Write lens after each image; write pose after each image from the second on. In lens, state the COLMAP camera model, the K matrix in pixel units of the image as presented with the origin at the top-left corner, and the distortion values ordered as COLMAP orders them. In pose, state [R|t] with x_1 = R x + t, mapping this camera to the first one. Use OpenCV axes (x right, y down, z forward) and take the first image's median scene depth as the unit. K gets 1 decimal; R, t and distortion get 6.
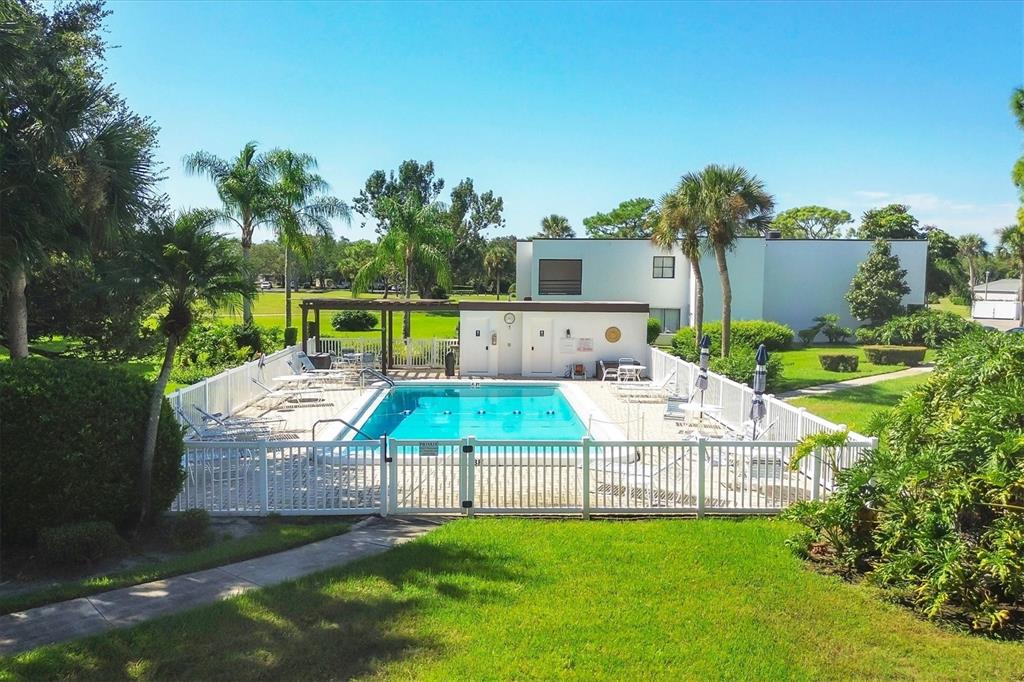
lens RADIAL K [[890.9, 0, 532.4], [0, 890.9, 339.5], [0, 0, 1]] dist [0.048019, -0.005157]
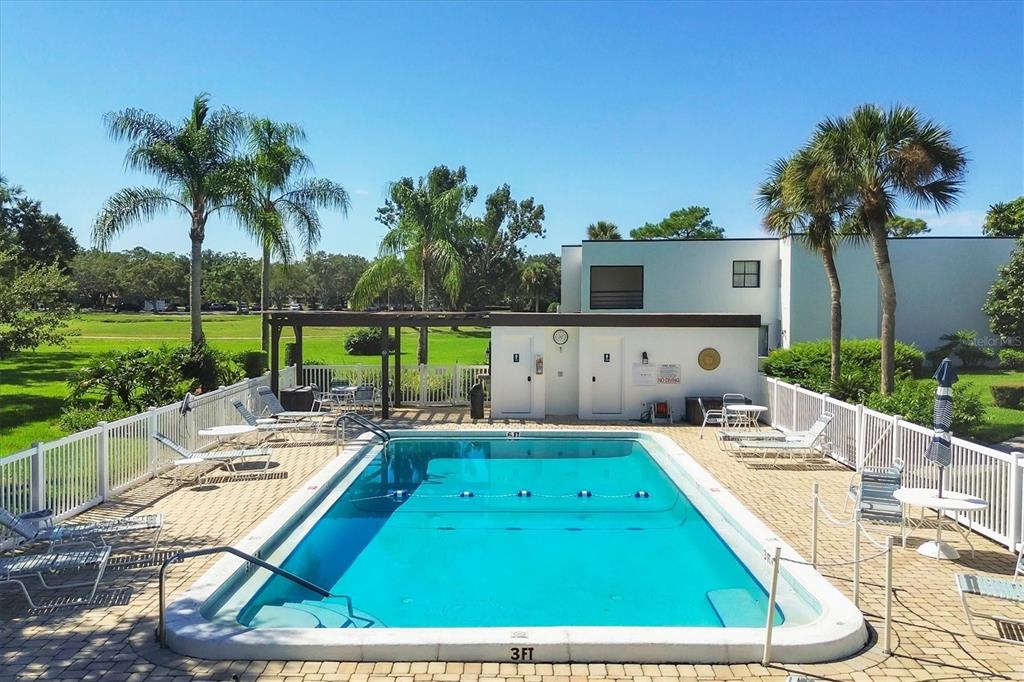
lens RADIAL K [[890.9, 0, 532.4], [0, 890.9, 339.5], [0, 0, 1]] dist [0.048019, -0.005157]
pose [[0.999109, -0.005926, -0.041780, -0.017627], [0.004877, 0.999671, -0.025171, -0.003676], [0.041916, 0.024945, 0.998810, 0.271271]]
